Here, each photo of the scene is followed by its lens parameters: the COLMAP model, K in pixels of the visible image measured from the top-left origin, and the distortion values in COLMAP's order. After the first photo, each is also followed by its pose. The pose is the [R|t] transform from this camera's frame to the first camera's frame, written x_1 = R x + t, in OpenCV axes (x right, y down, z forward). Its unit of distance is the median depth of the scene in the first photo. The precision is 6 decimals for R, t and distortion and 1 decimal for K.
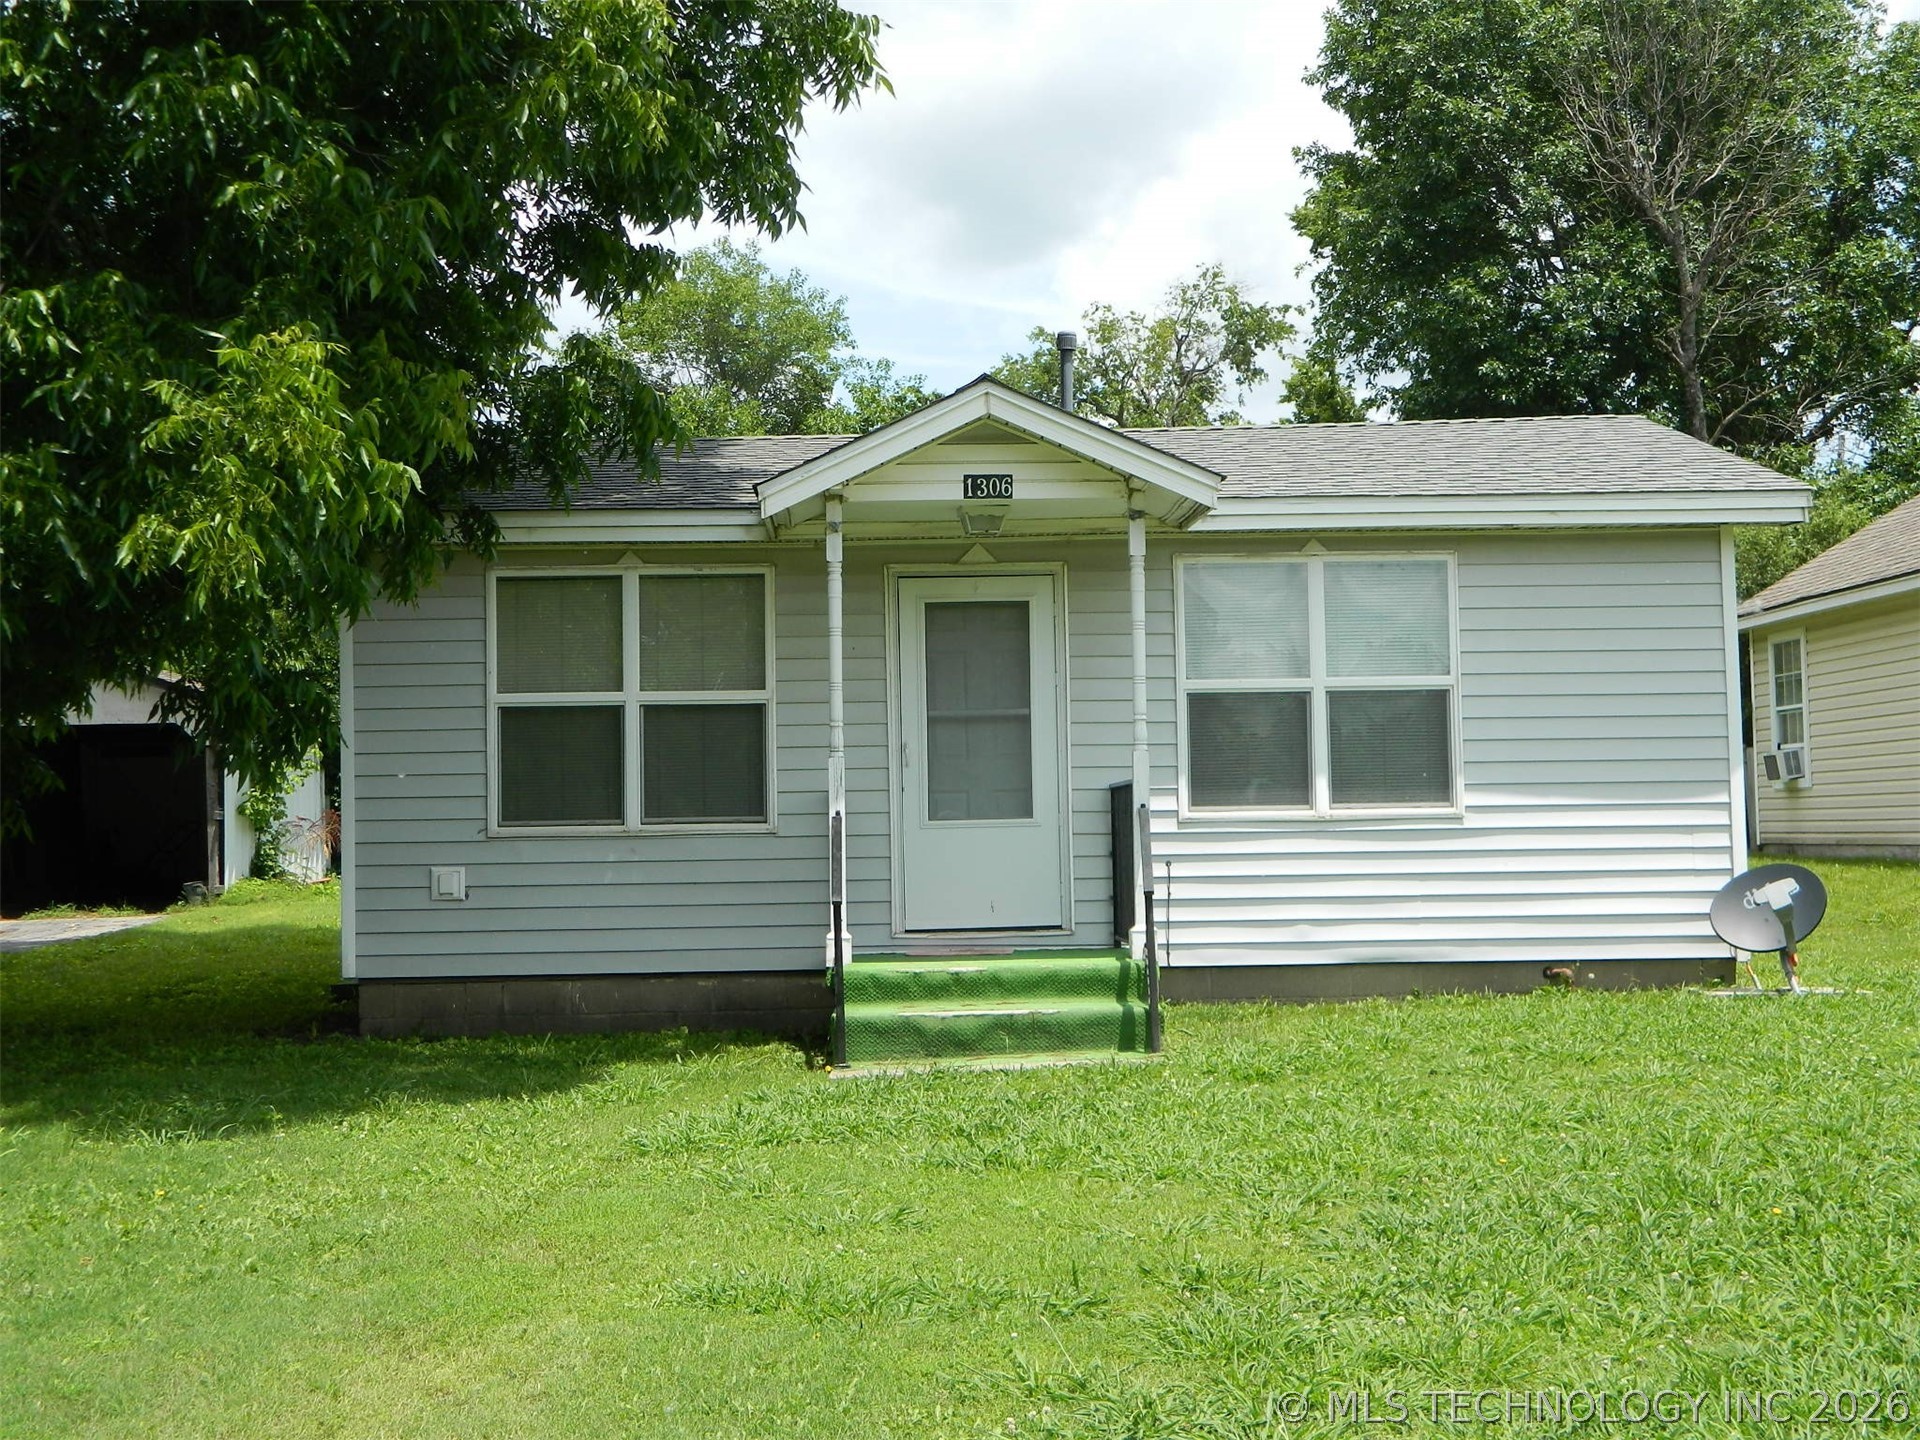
lens RADIAL K [[2663.5, 0, 908.7], [0, 2663.5, 719.1], [0, 0, 1]] dist [-0.034042, 0.169508]
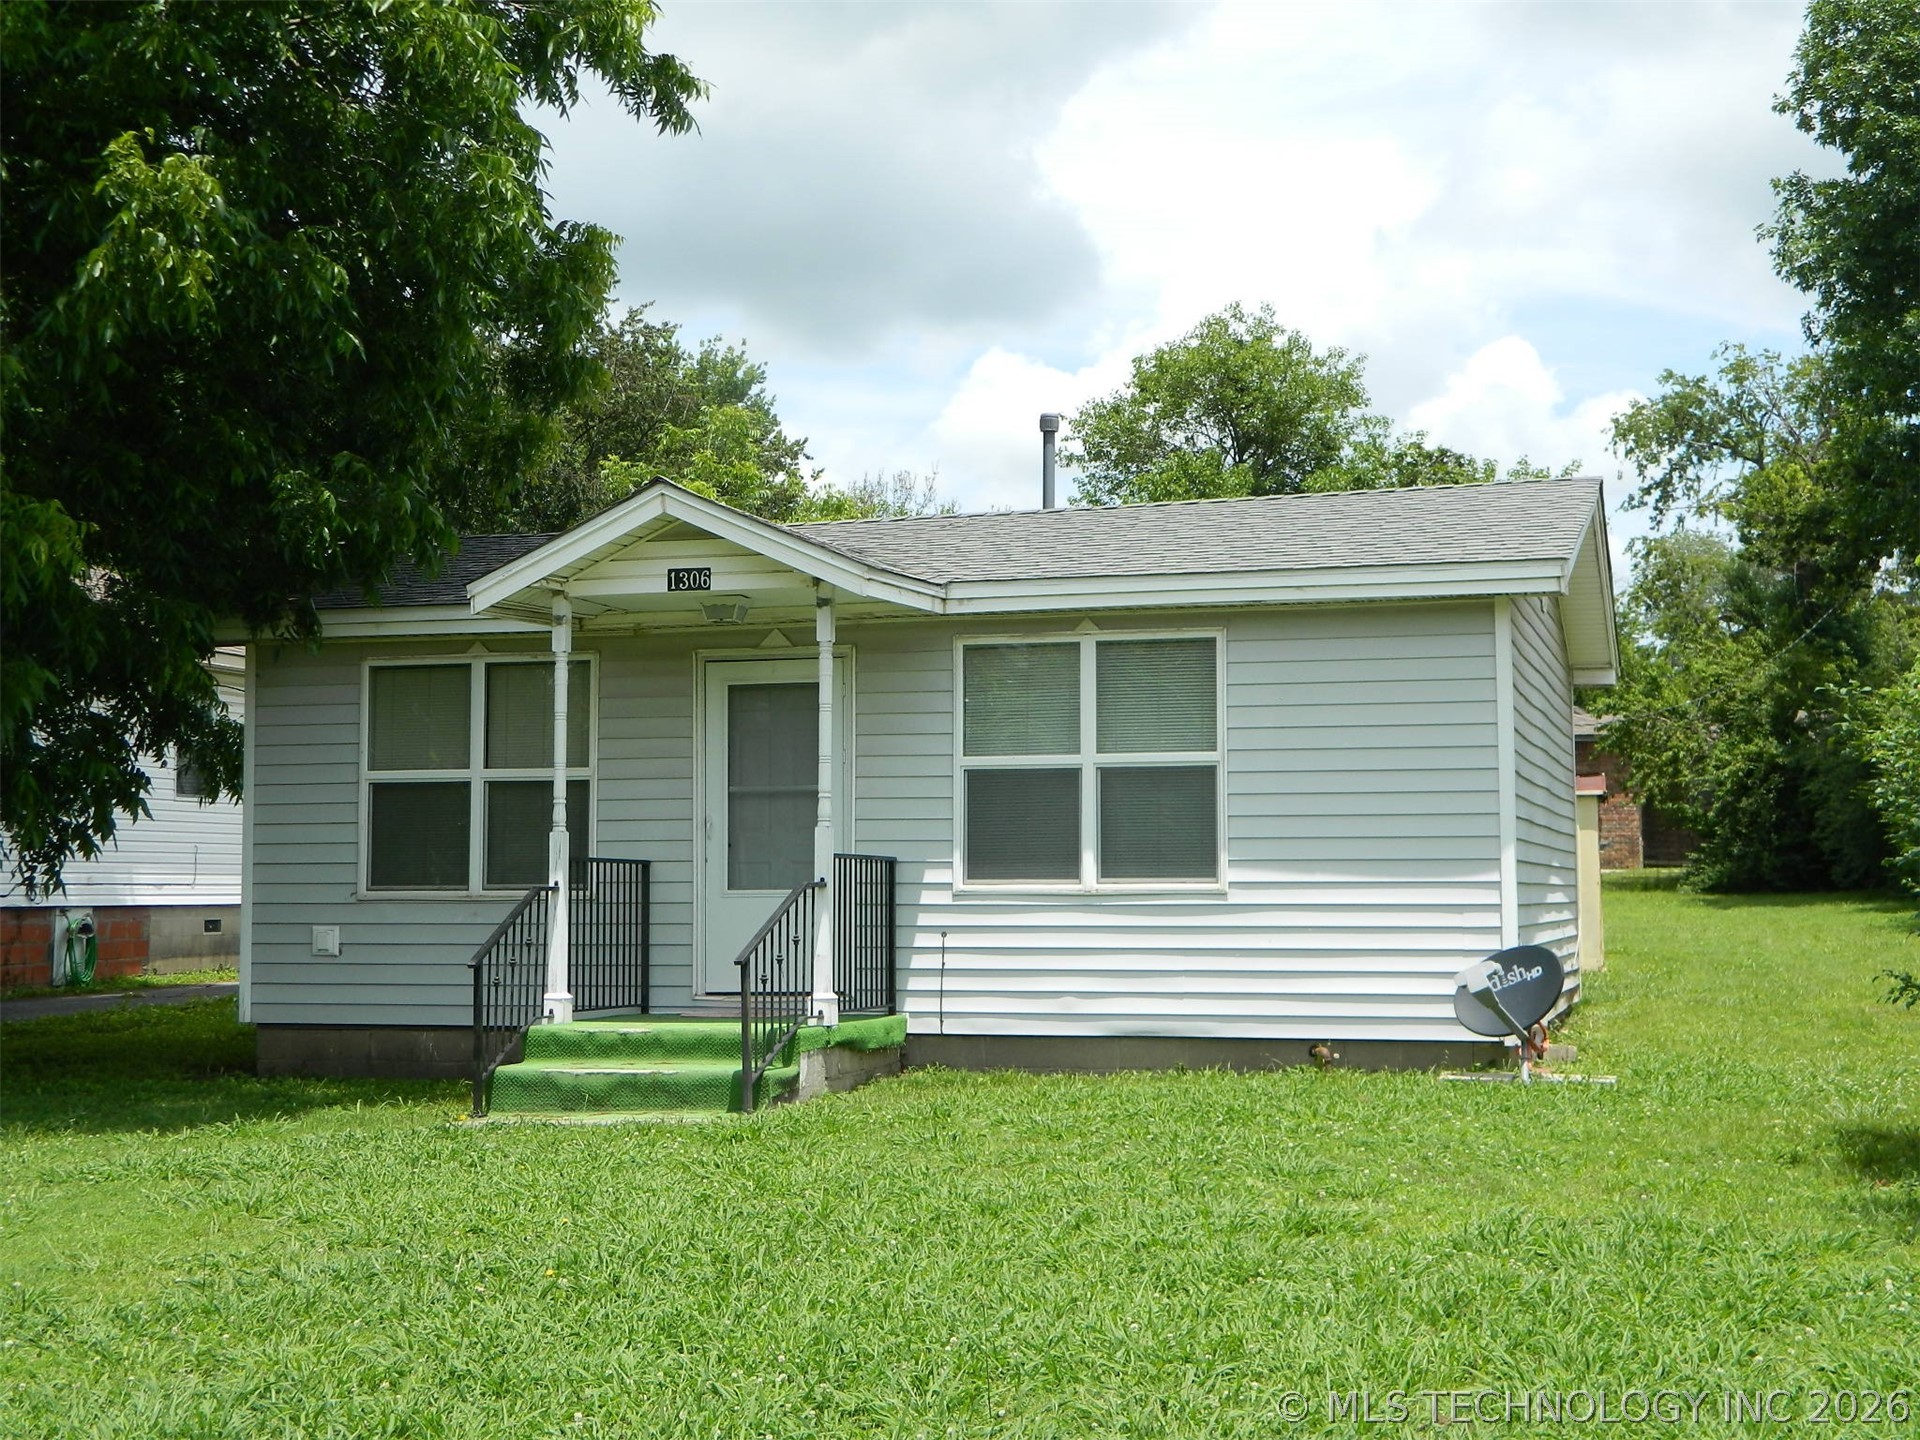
lens RADIAL K [[2663.5, 0, 908.7], [0, 2663.5, 719.1], [0, 0, 1]] dist [-0.034042, 0.169508]
pose [[0.951657, -0.007230, -0.307077, 0.402888], [0.001126, 0.999798, -0.020051, -0.008744], [0.307160, 0.018736, 0.951473, 0.008420]]
